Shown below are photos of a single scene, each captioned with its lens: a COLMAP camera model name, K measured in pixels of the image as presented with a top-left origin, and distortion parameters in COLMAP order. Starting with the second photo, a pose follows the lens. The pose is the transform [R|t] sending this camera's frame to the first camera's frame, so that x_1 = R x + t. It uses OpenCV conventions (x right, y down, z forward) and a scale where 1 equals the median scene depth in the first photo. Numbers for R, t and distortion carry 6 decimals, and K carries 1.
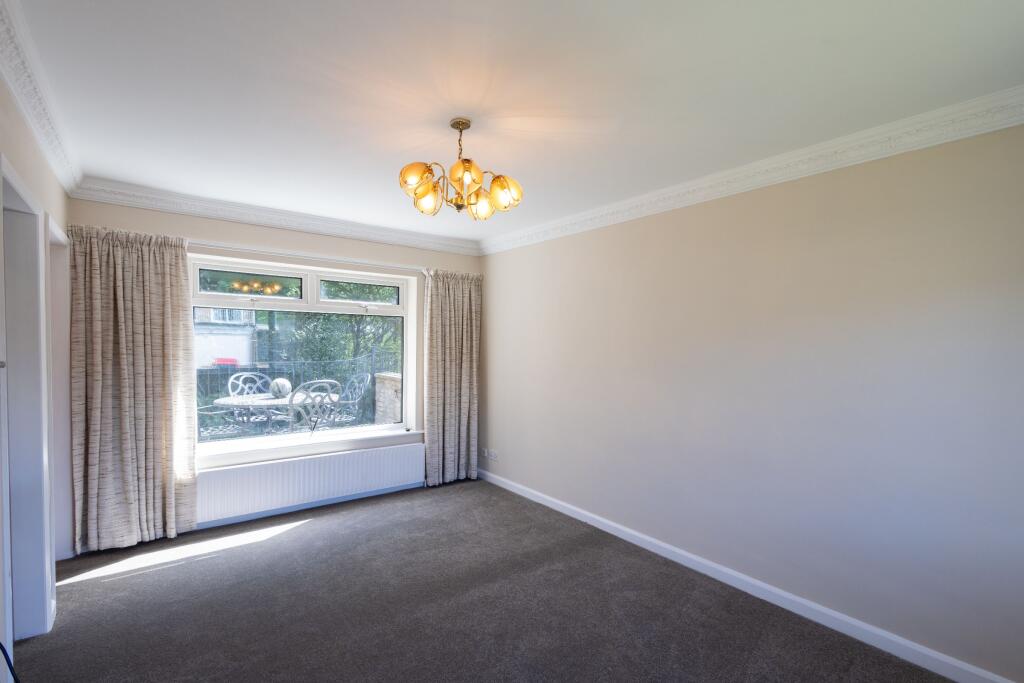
lens RADIAL K [[474.9, 0, 512.0], [0, 474.9, 362.2], [0, 0, 1]] dist [-0.000423, -0.000306]
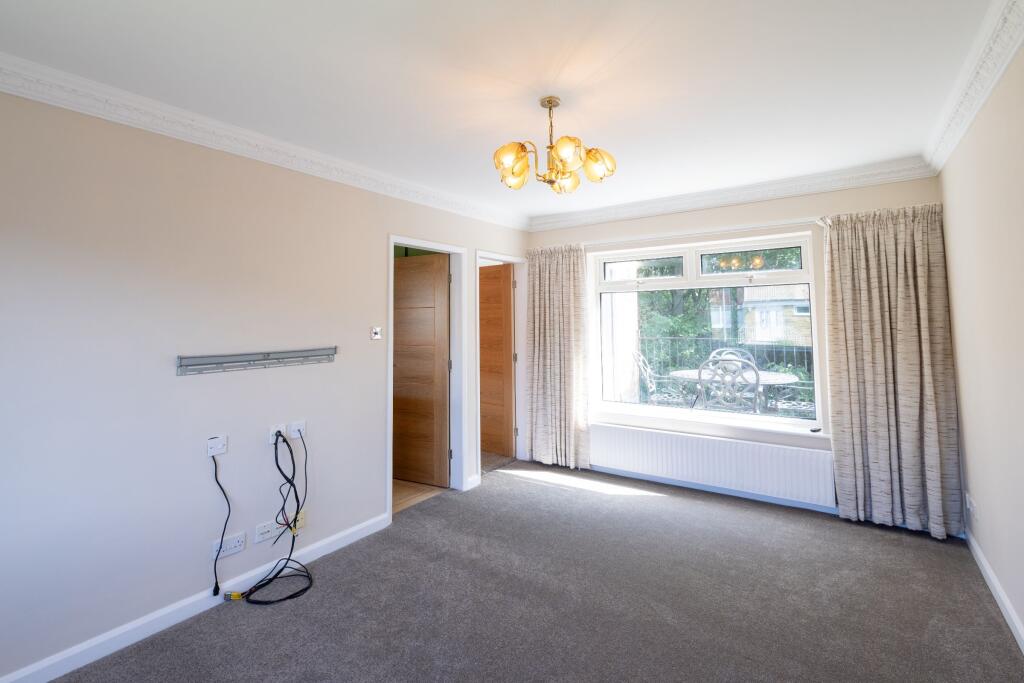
lens RADIAL K [[480.1, 0, 512.1], [0, 480.1, 288.9], [0, 0, 1]] dist [0.000296, -0.000388]
pose [[0.293991, -0.079296, -0.952513, 0.436894], [-0.020328, 0.995809, -0.089175, -0.005420], [0.955592, 0.045580, 0.291147, 0.340939]]
